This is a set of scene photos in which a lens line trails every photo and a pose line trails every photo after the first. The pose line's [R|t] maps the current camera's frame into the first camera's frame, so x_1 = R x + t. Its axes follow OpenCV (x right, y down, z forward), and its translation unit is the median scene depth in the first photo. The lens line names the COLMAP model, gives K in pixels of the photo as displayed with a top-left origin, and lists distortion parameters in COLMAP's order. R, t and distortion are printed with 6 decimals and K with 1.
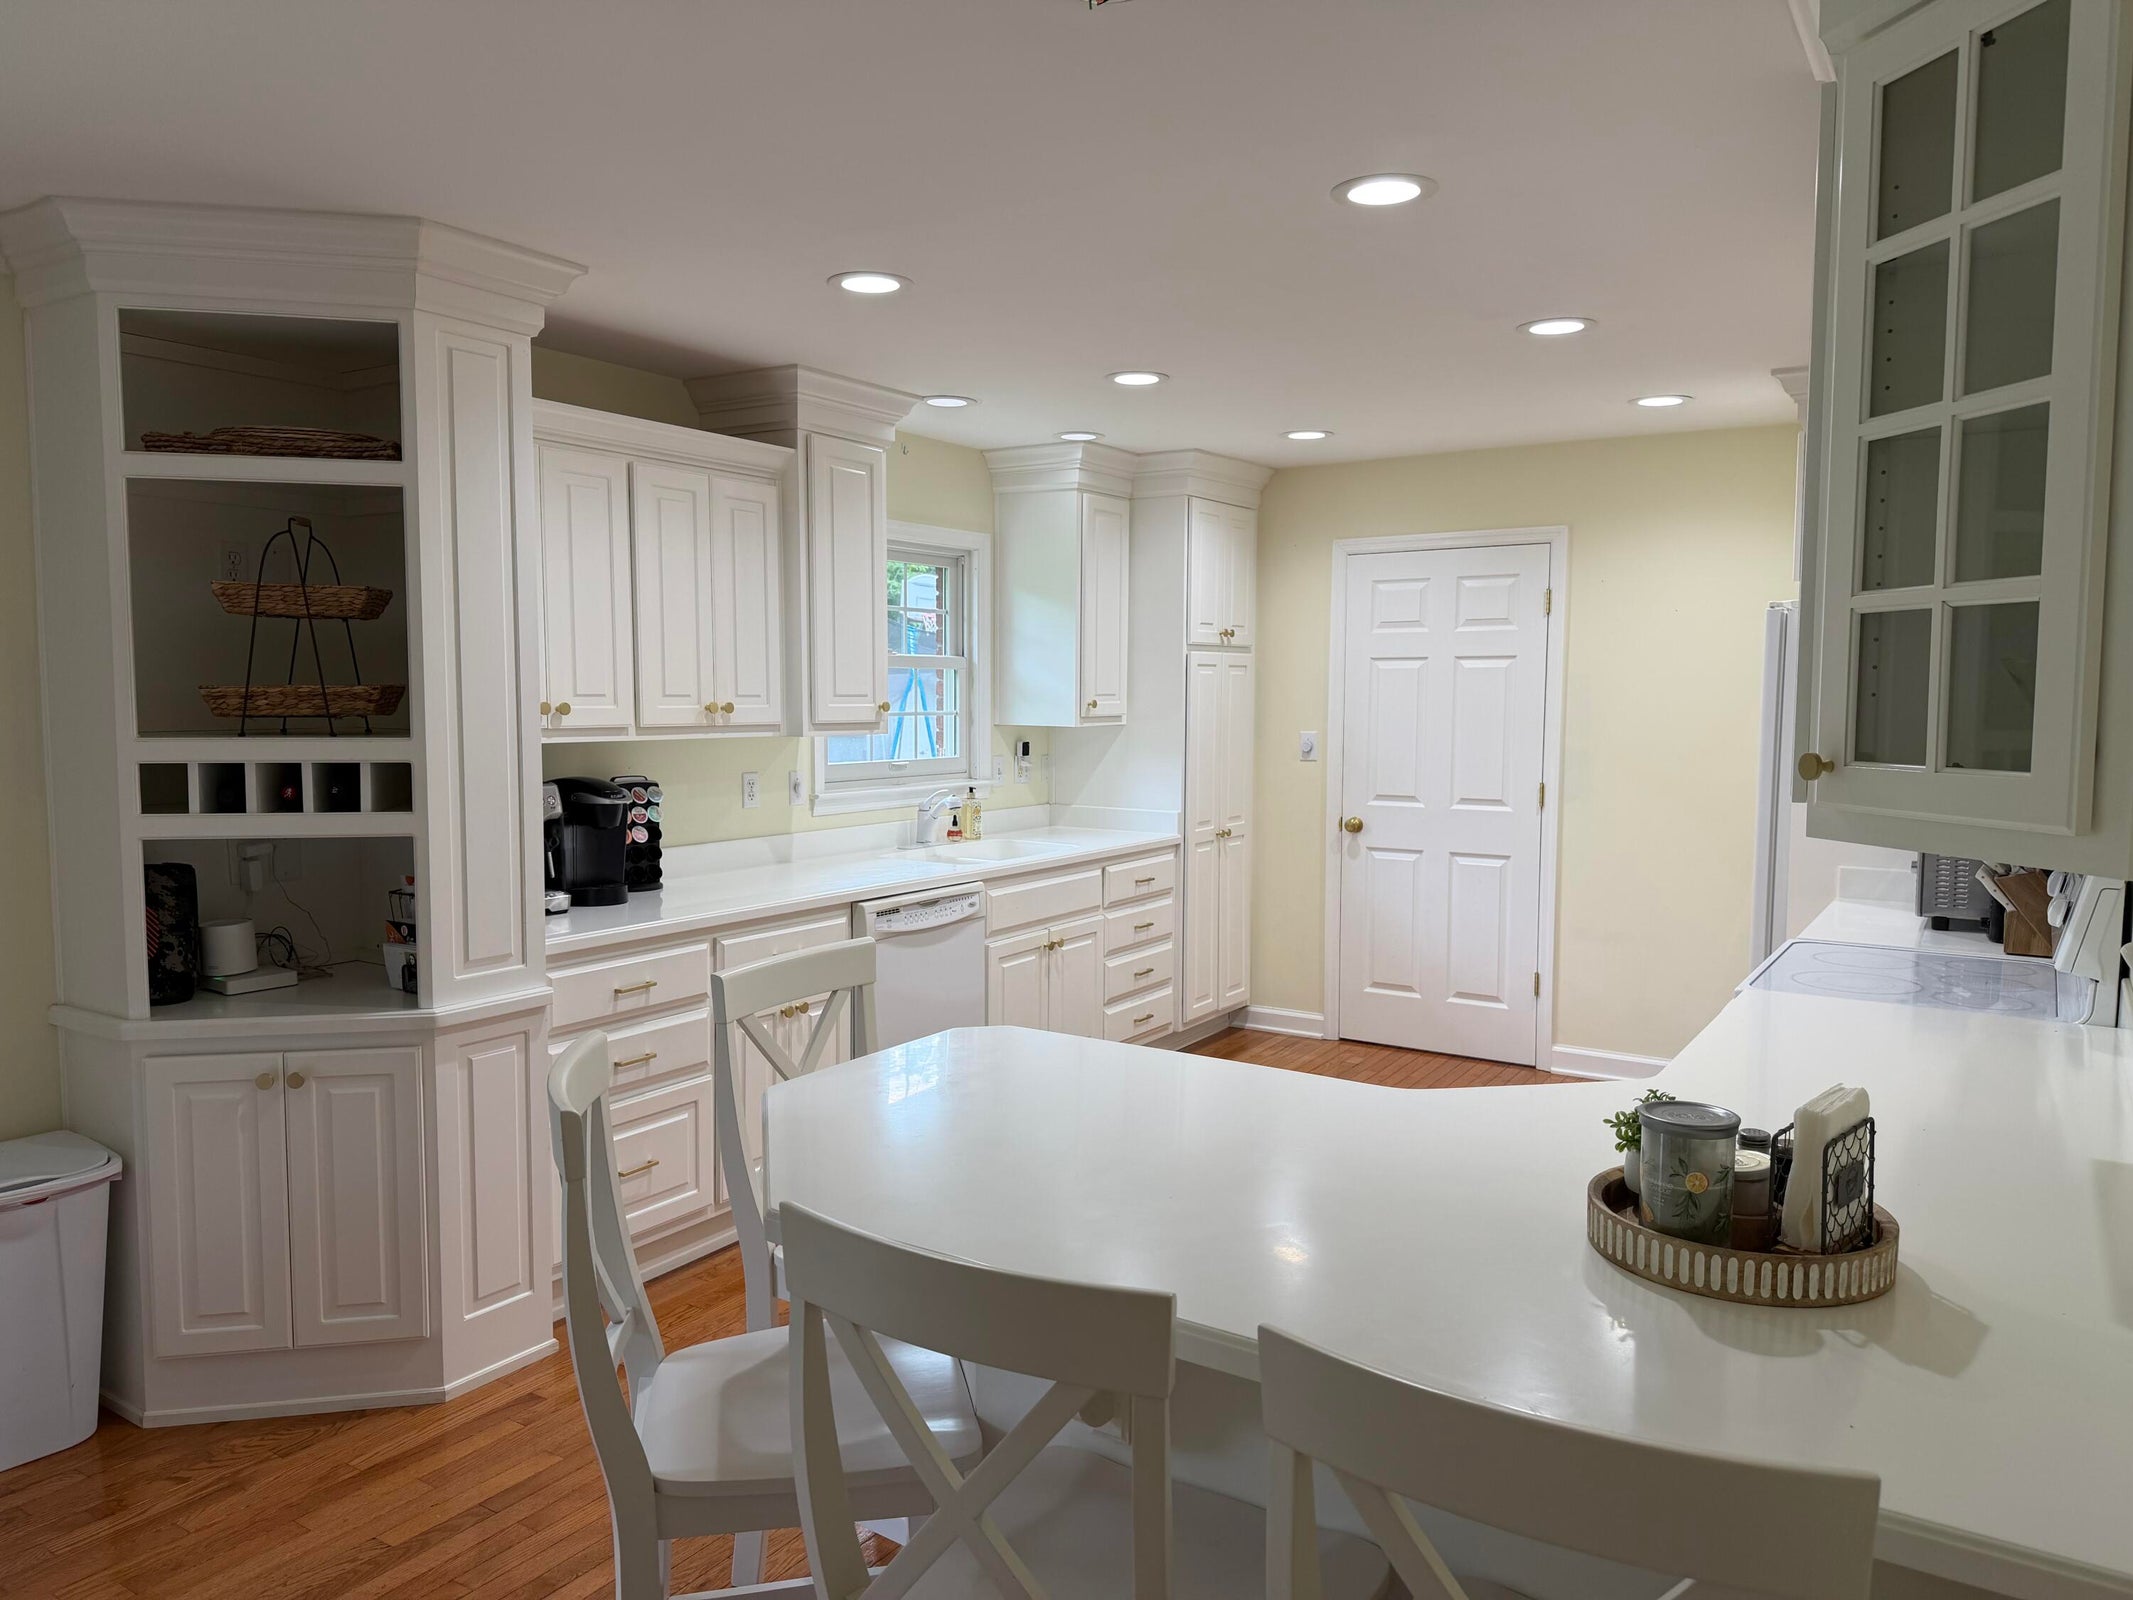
lens RADIAL K [[1501.6, 0, 1069.4], [0, 1501.6, 797.1], [0, 0, 1]] dist [0.043910, -0.040648]
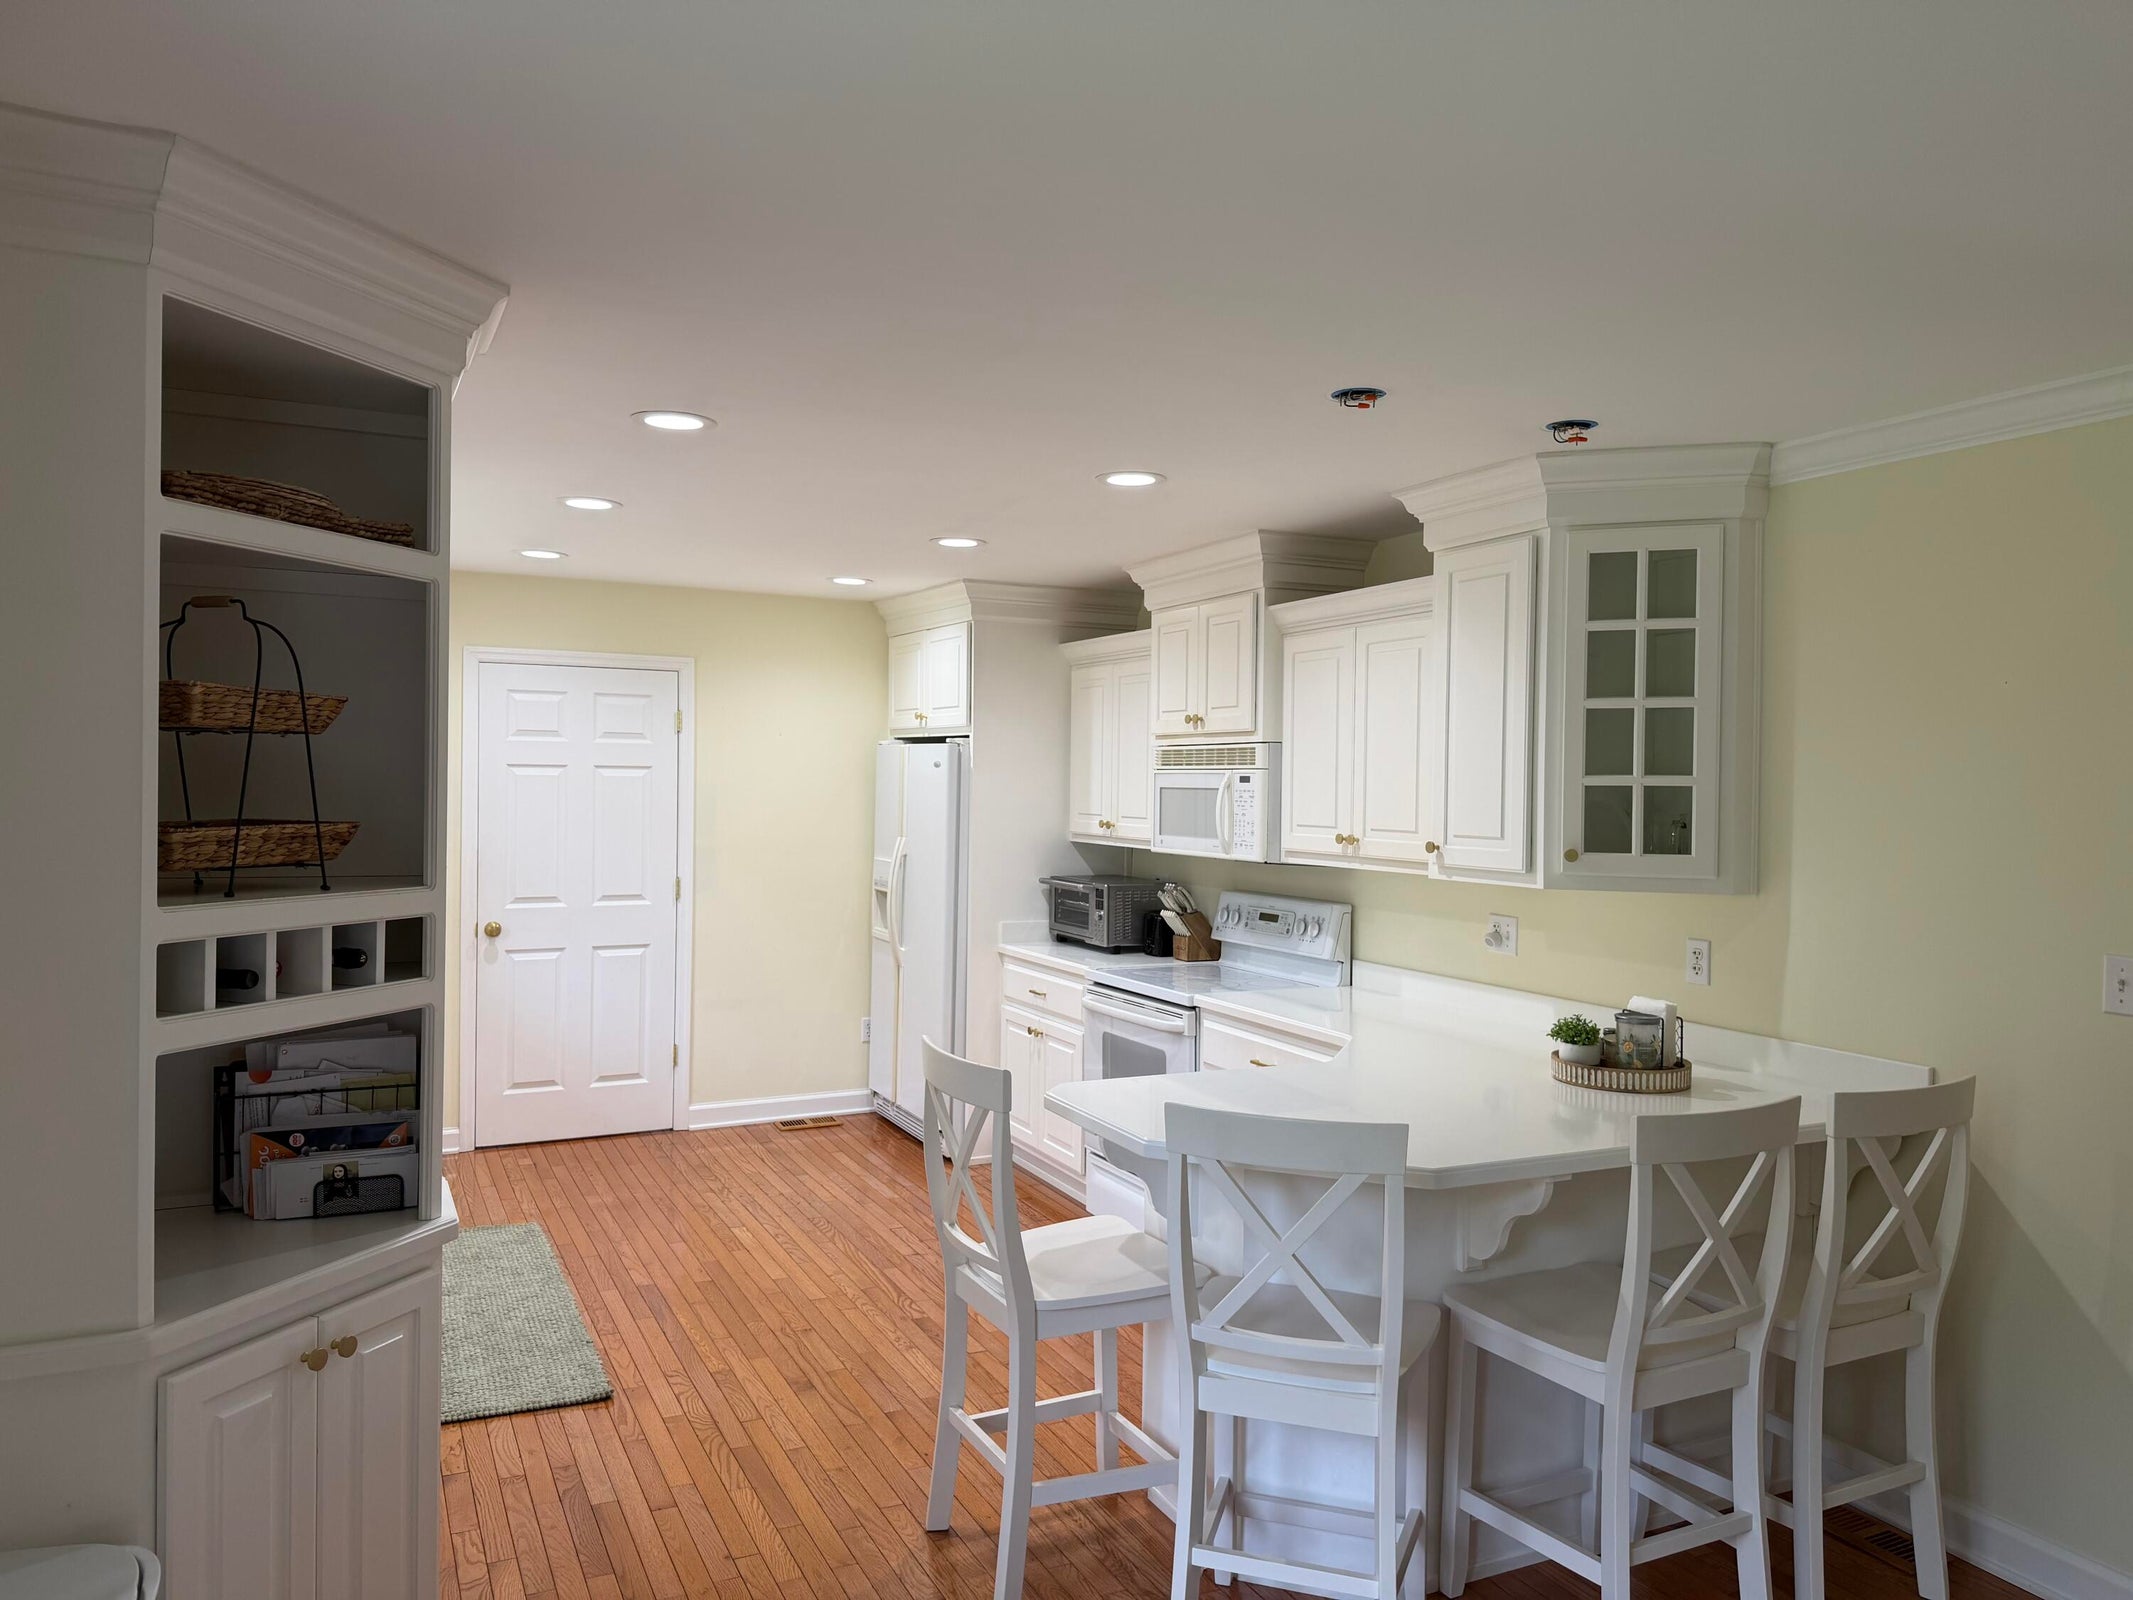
lens RADIAL K [[1501.6, 0, 1074.9], [0, 1501.6, 805.2], [0, 0, 1]] dist [0.043910, -0.040648]
pose [[0.513297, -0.009926, 0.858154, -0.952582], [0.052739, 0.998408, -0.019997, -0.047949], [-0.856589, 0.055522, 0.513003, 0.279033]]
